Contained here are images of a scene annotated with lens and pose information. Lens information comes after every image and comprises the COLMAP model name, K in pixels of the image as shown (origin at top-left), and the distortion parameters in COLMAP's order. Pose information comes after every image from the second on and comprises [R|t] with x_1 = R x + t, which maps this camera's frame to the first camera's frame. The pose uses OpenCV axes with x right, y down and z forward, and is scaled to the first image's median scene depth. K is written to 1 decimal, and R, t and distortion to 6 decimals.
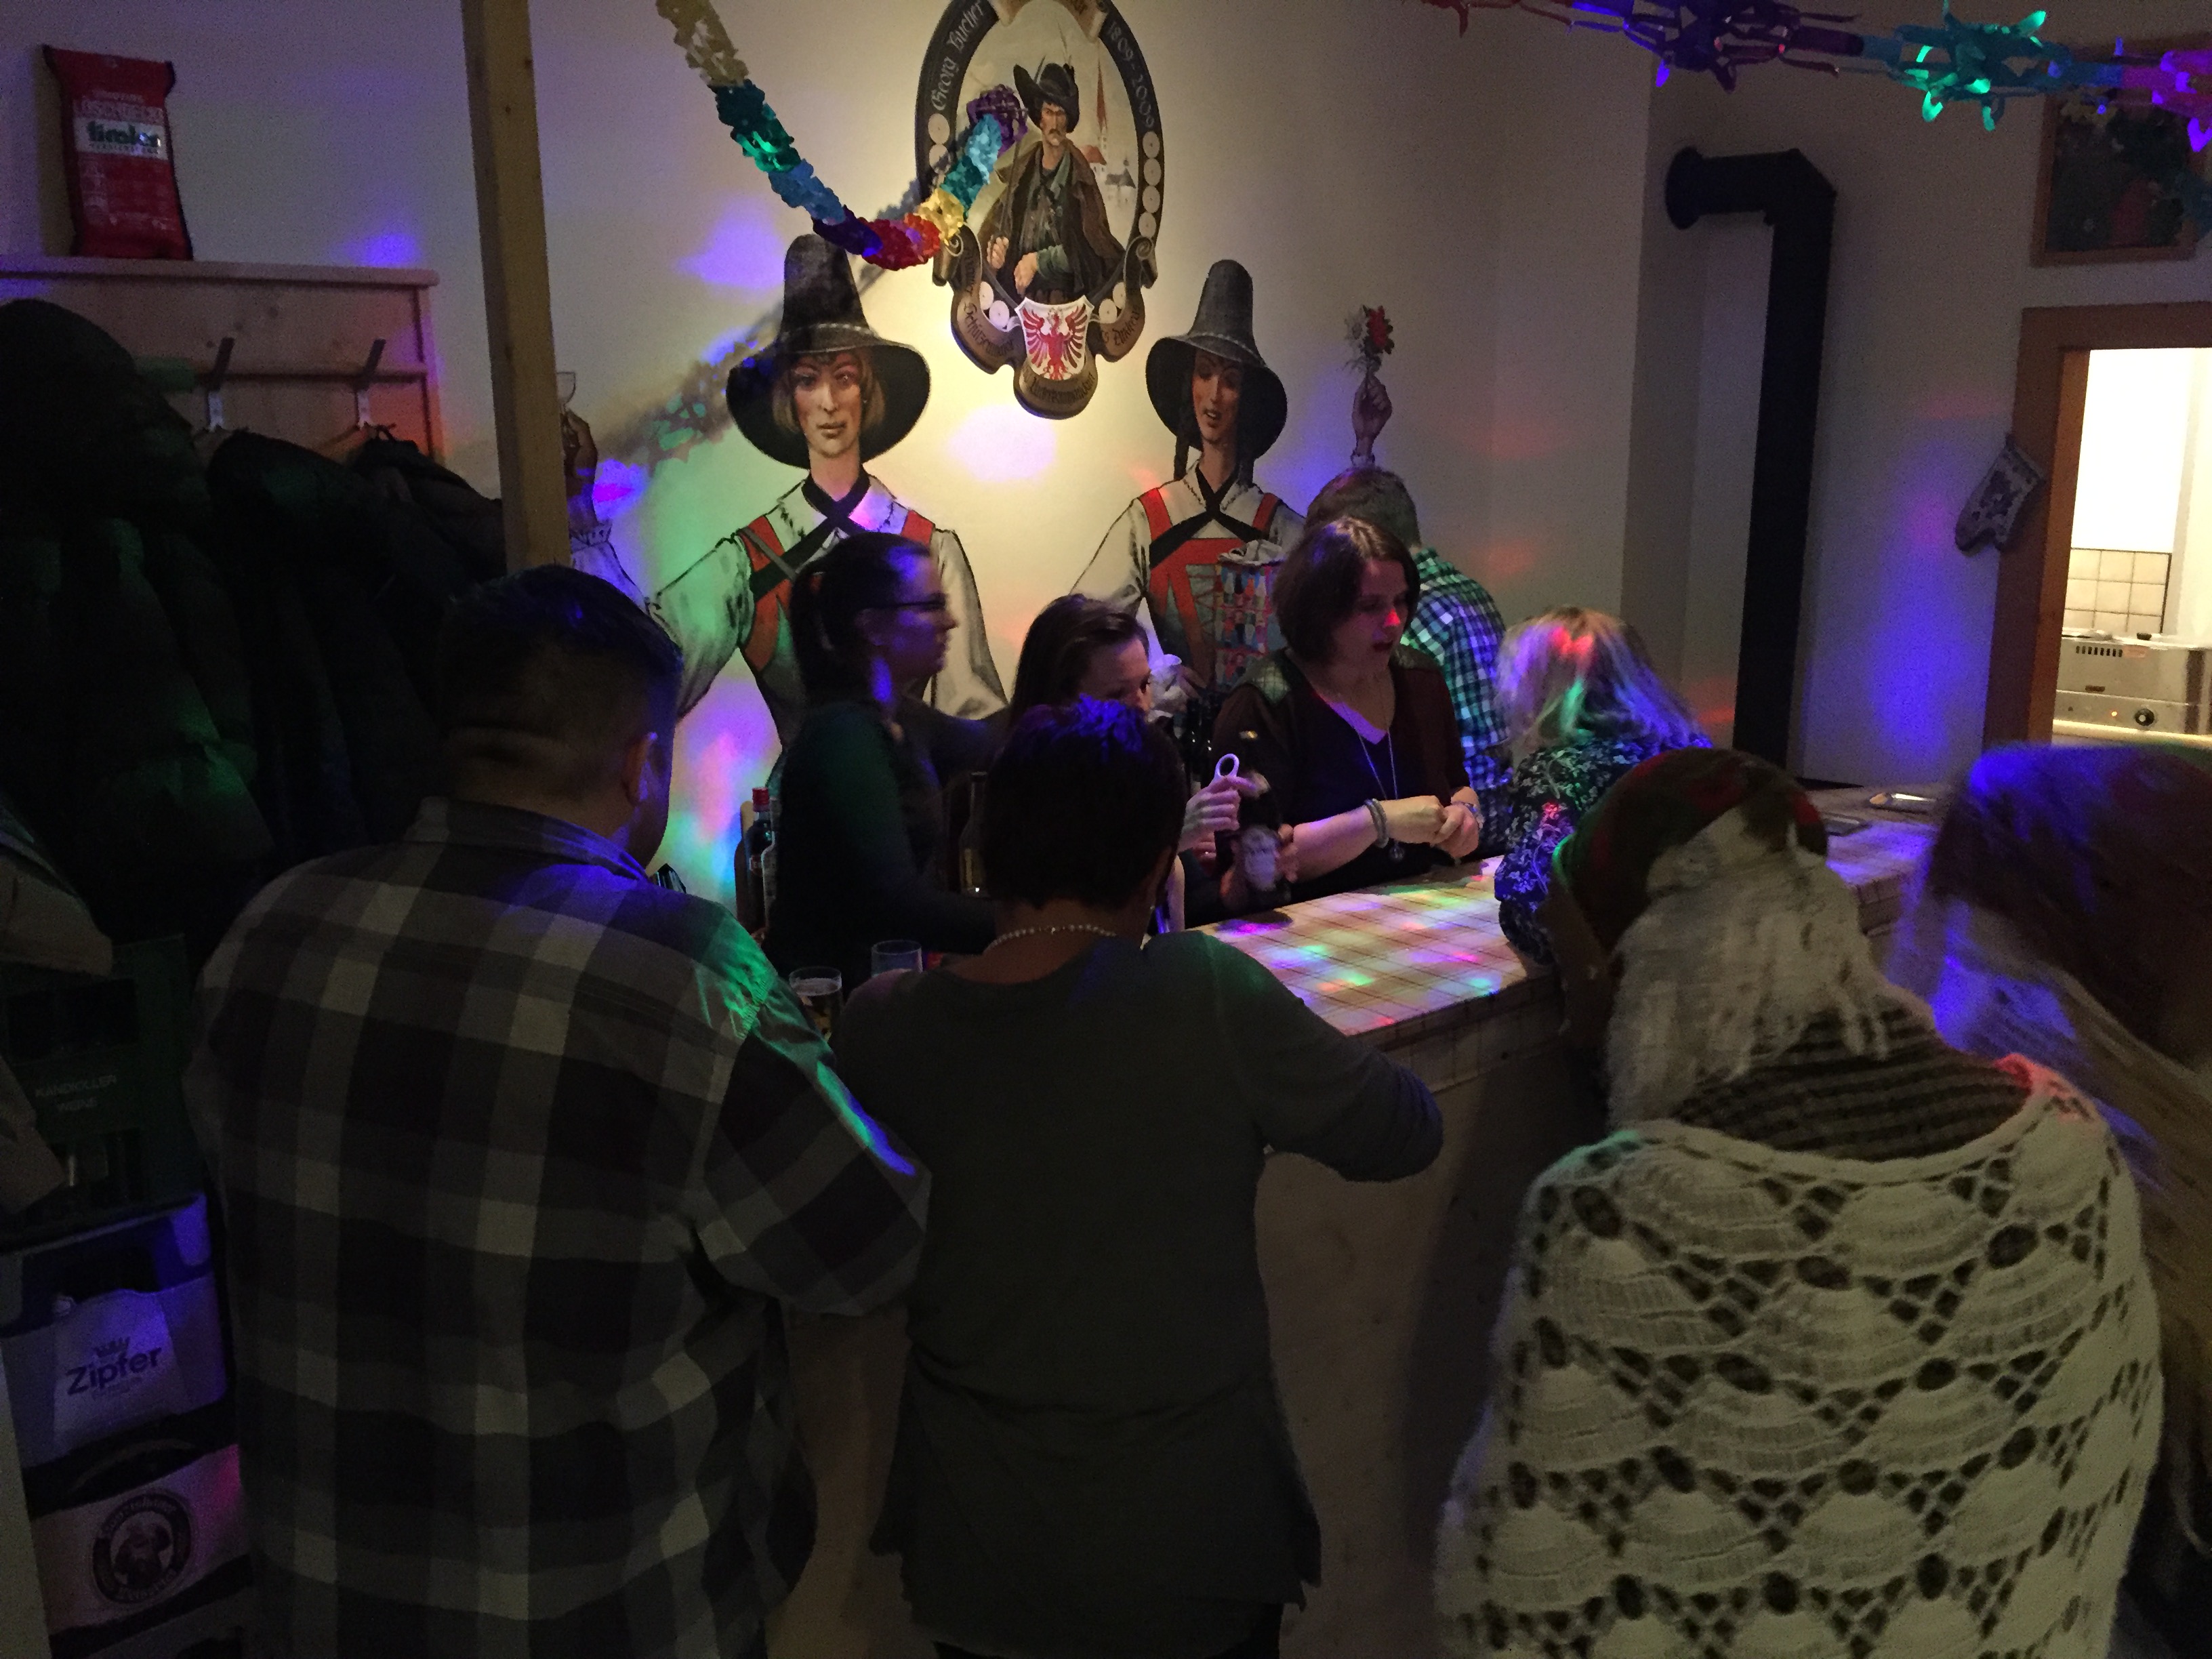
lens RADIAL K [[1880.2, 0, 1097.7], [0, 1880.2, 832.1], [0, 0, 1]] dist [0.083928, -0.116094]
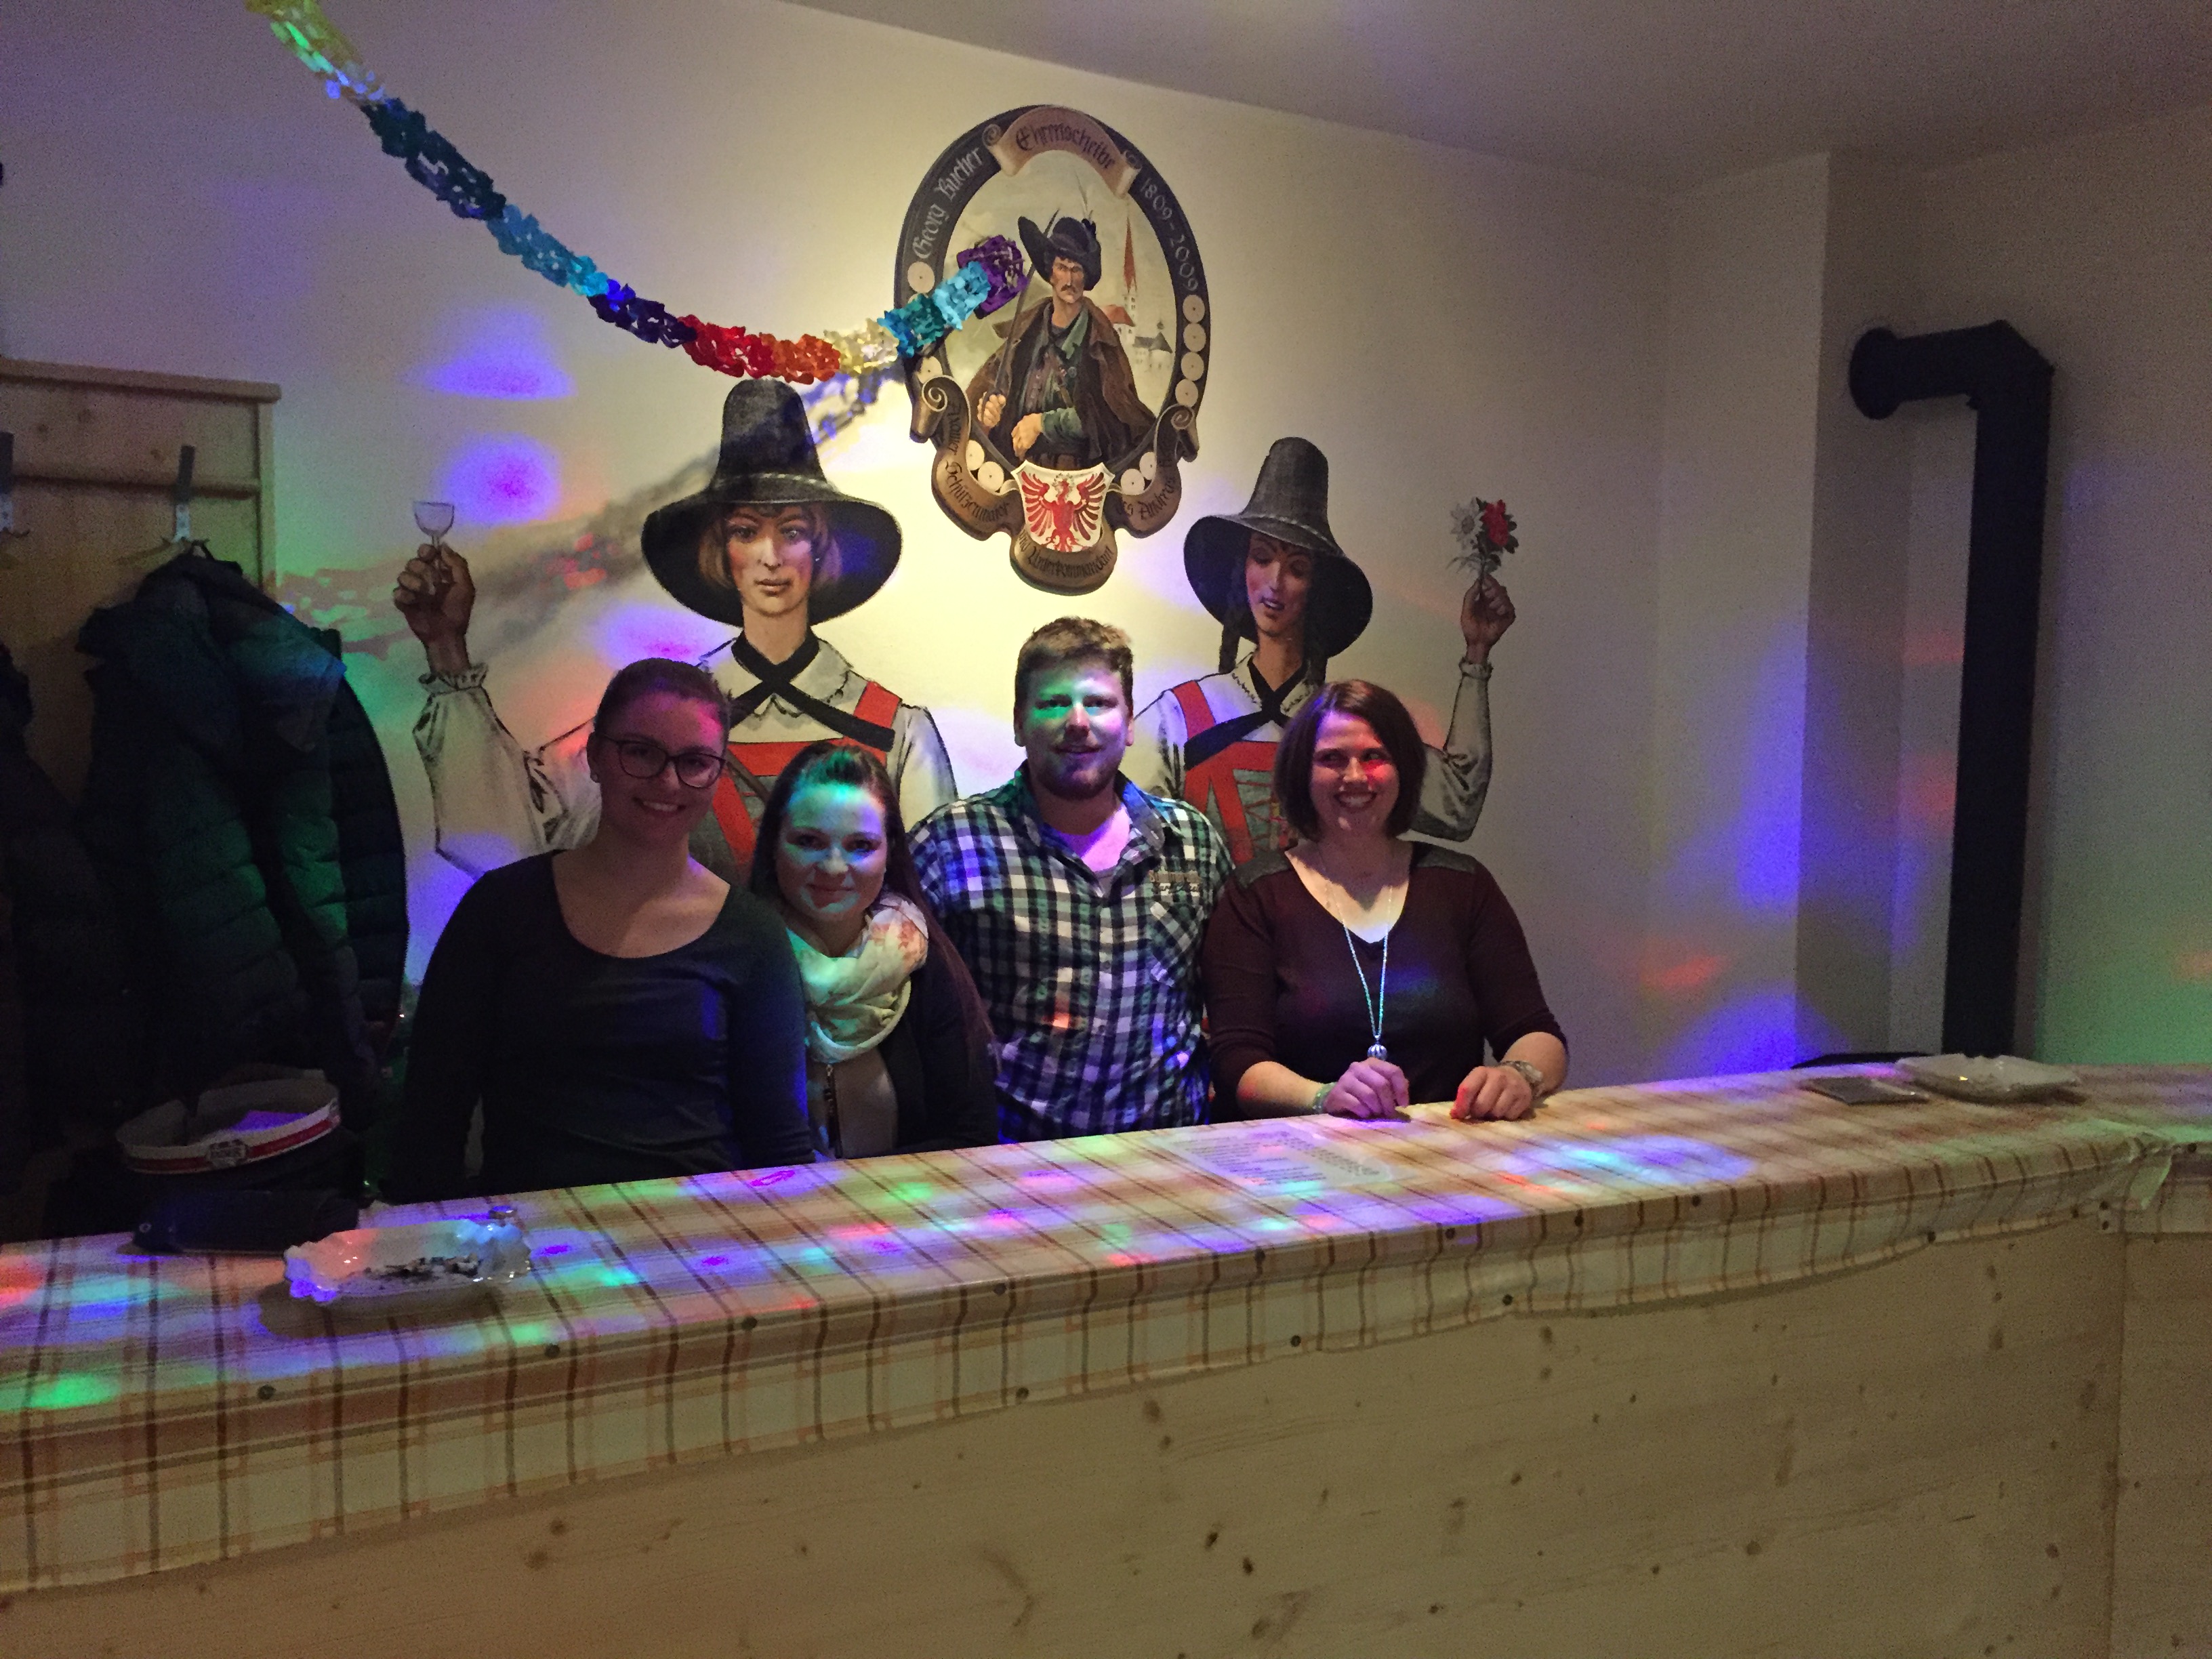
lens RADIAL K [[1880.2, 0, 1115.0], [0, 1880.2, 819.2], [0, 0, 1]] dist [0.083928, -0.116094]
pose [[0.976363, 0.036084, -0.213105, 0.200440], [-0.071531, 0.984350, -0.161052, 0.029001], [0.203959, 0.172489, 0.963664, 0.164878]]
